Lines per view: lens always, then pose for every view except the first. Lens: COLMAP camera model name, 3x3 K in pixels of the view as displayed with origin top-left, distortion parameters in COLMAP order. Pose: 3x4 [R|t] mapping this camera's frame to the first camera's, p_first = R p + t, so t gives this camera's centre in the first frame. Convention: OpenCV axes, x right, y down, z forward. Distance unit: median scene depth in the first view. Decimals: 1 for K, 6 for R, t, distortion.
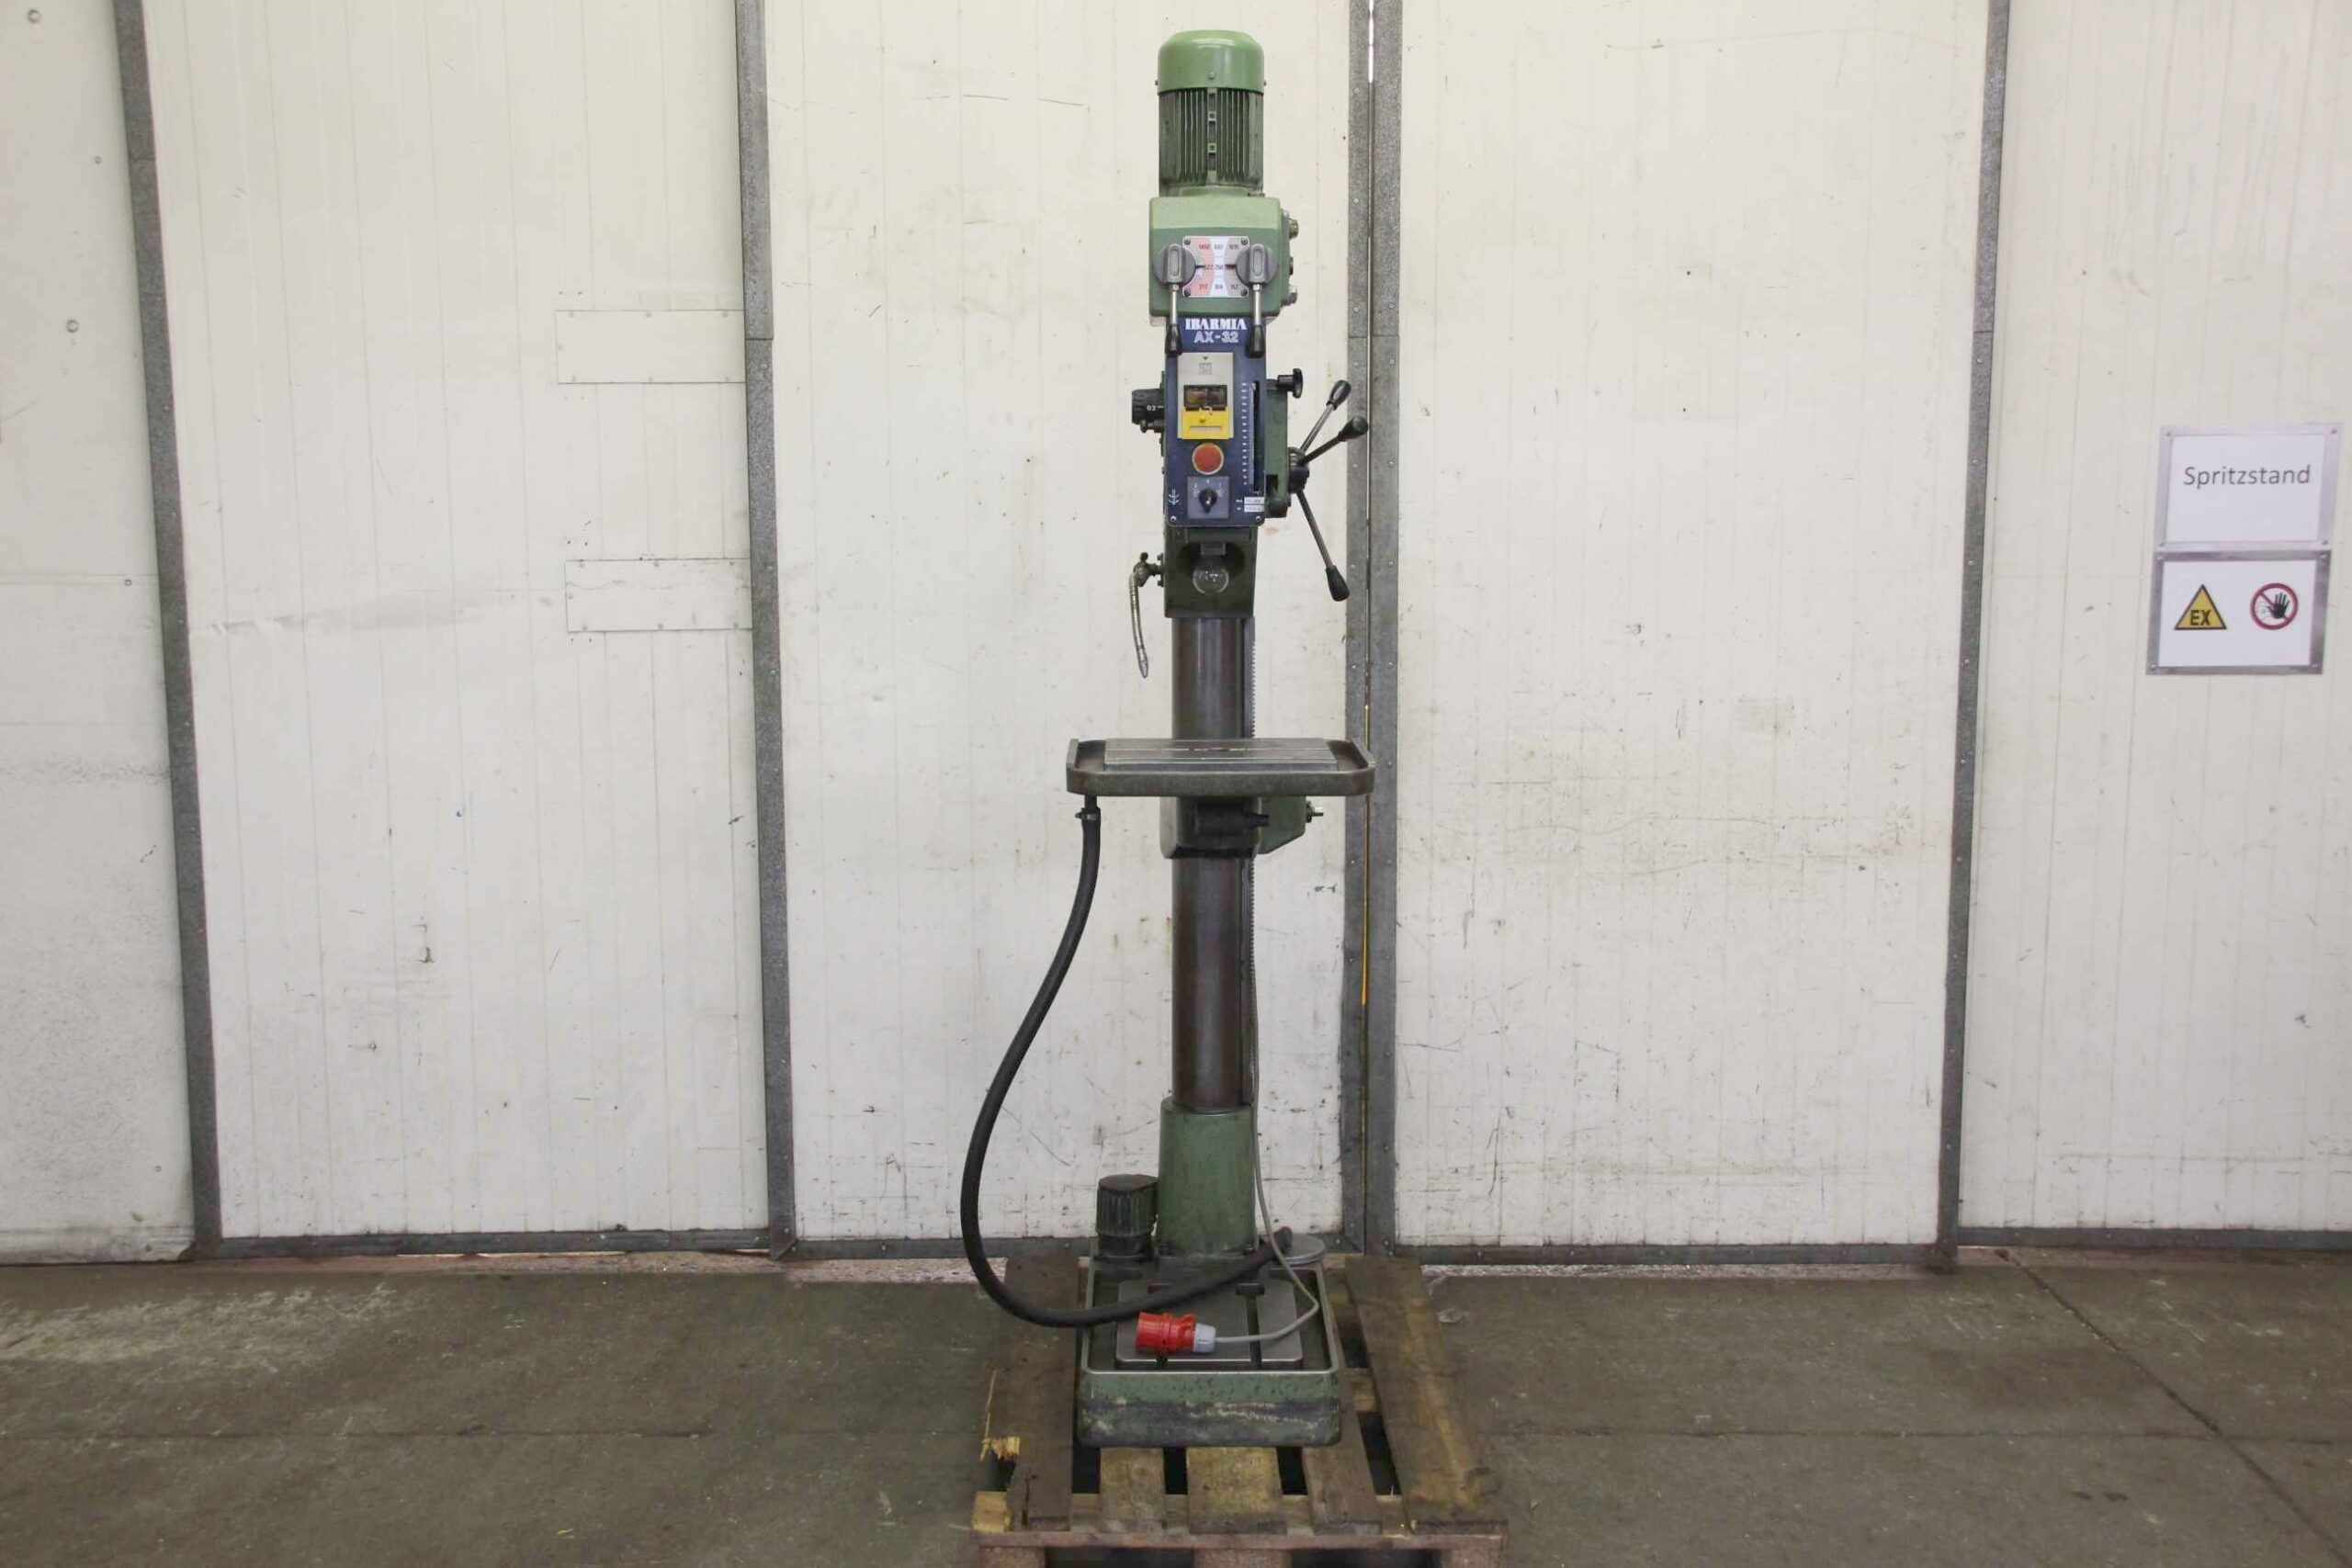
lens RADIAL K [[2604.0, 0, 1165.8], [0, 2604.0, 776.8], [0, 0, 1]] dist [0.021029, 0.000000]
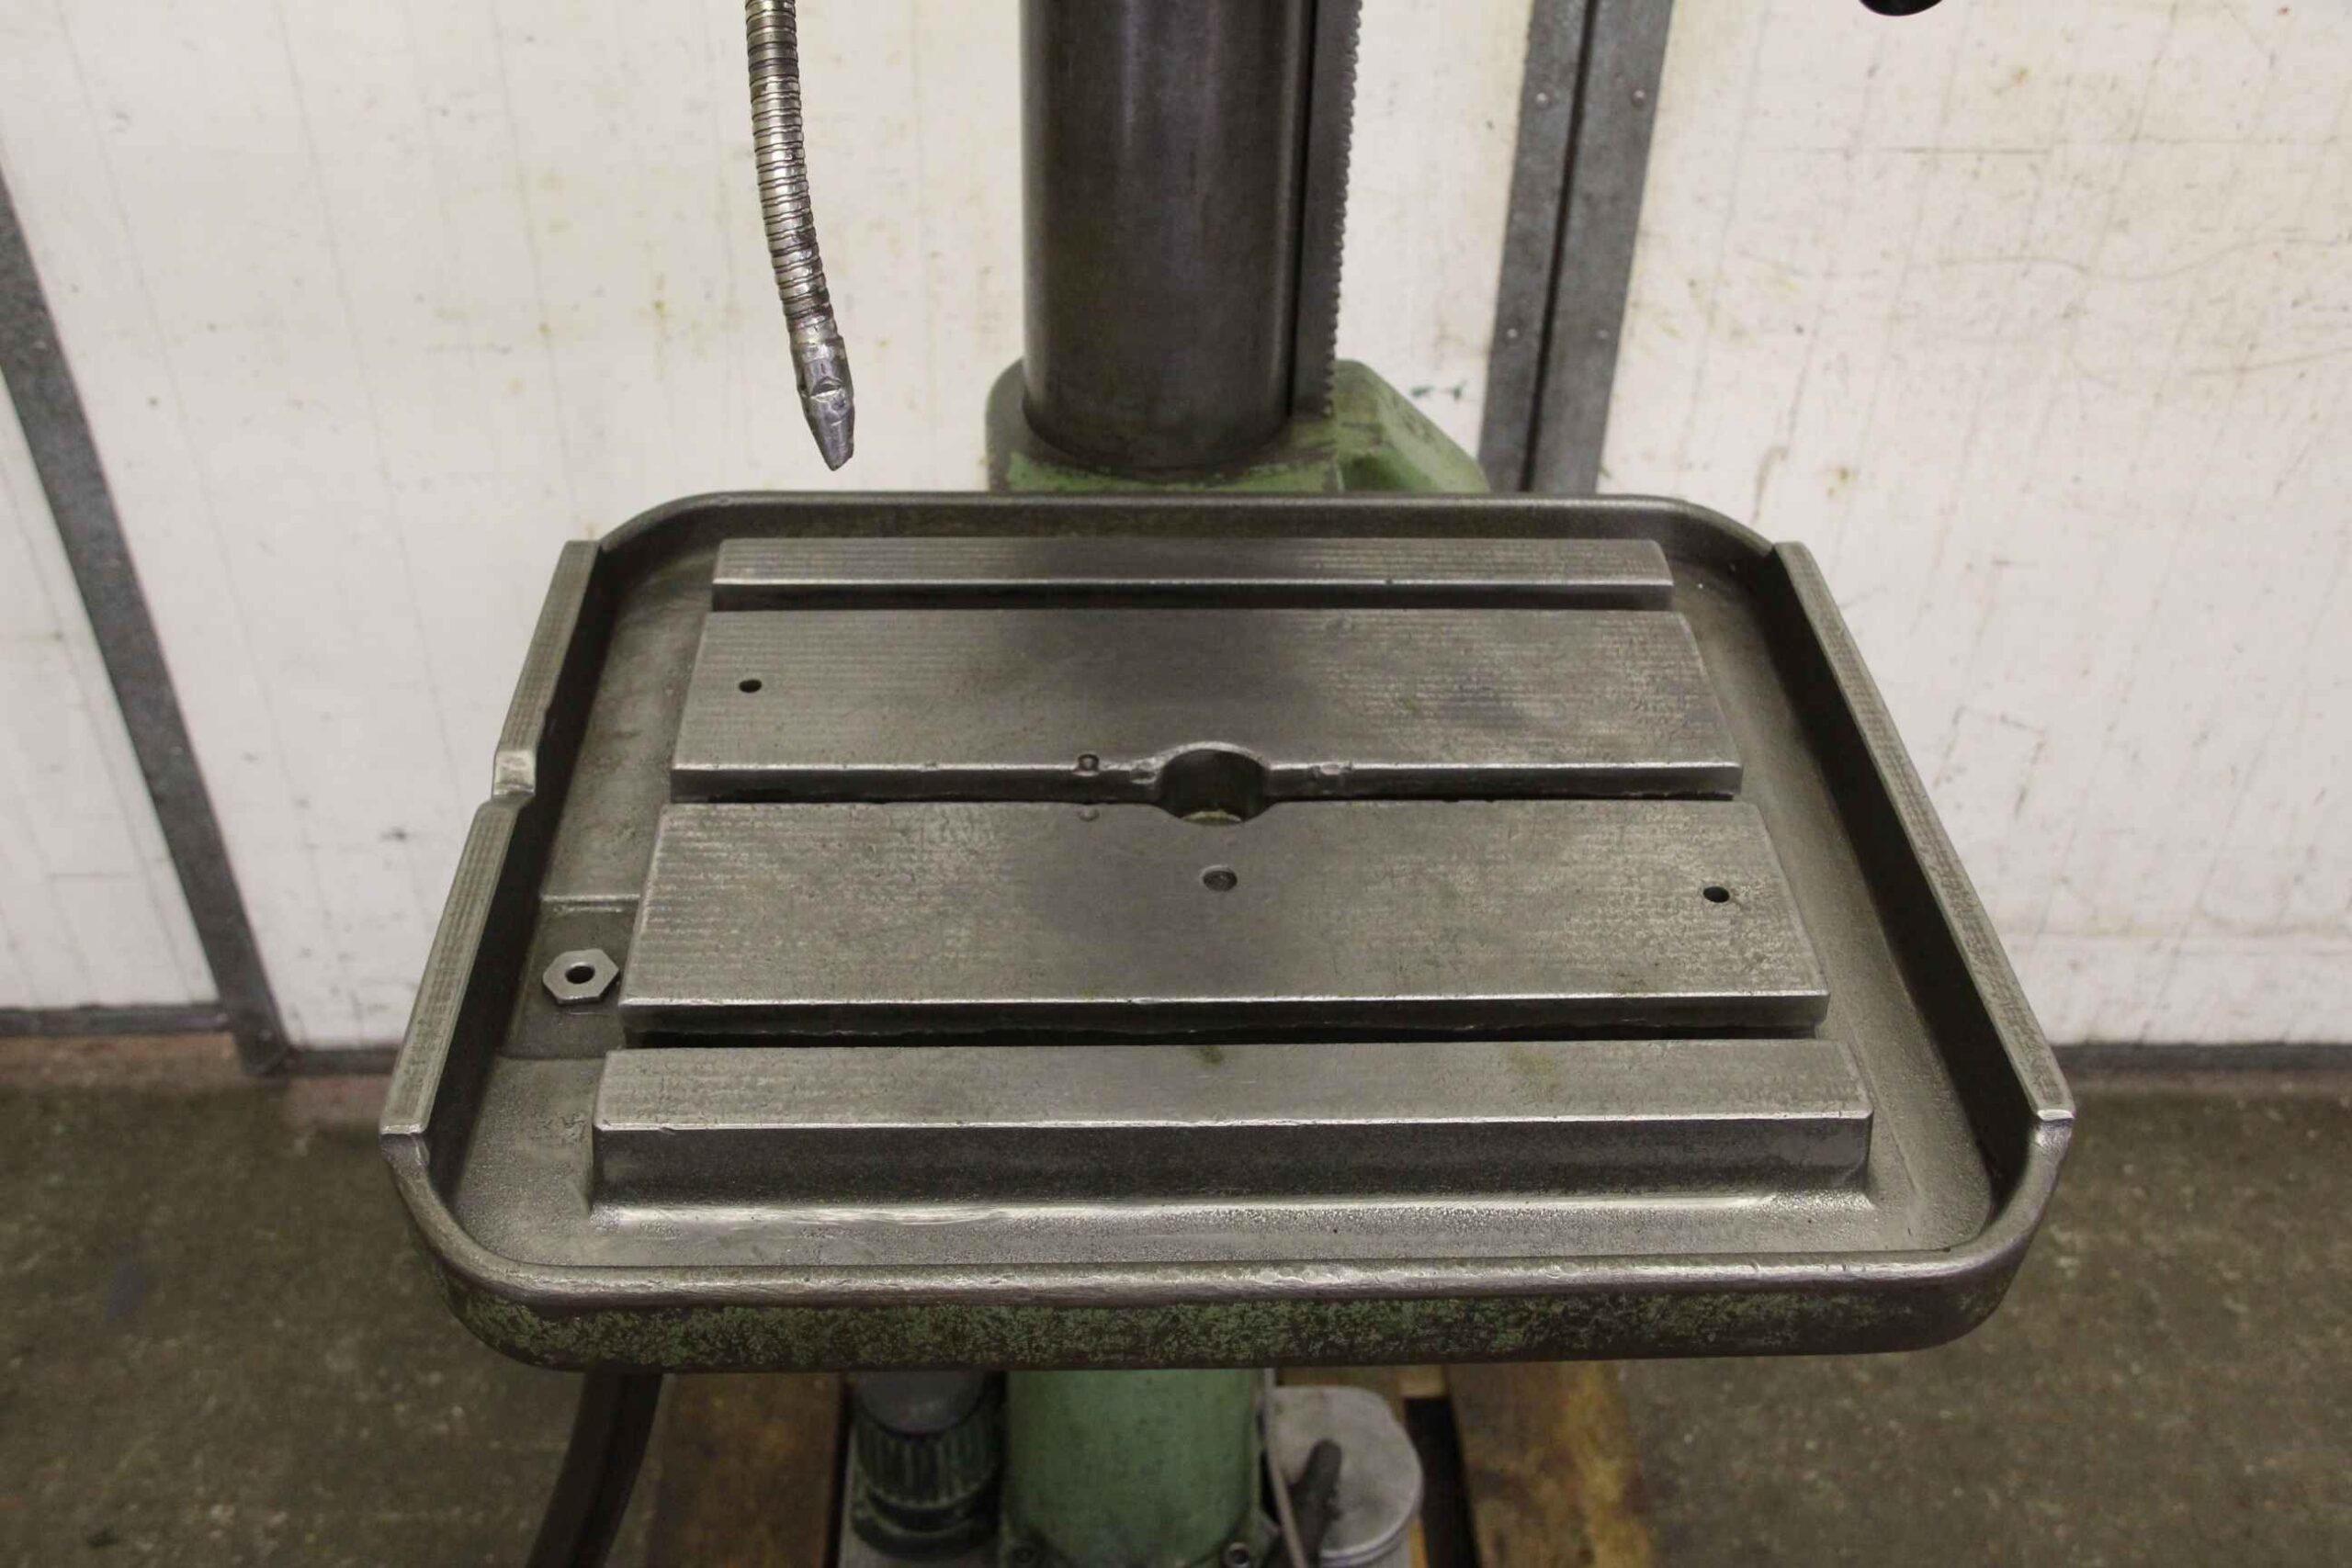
lens RADIAL K [[2210.2, 0, 1174.0], [0, 2210.2, 790.5], [0, 0, 1]] dist [-0.007390, 0.000000]
pose [[0.999380, 0.005474, 0.034788, 0.008691], [-0.022529, 0.858627, 0.512106, -0.079965], [-0.027067, -0.512572, 0.858217, 0.678035]]
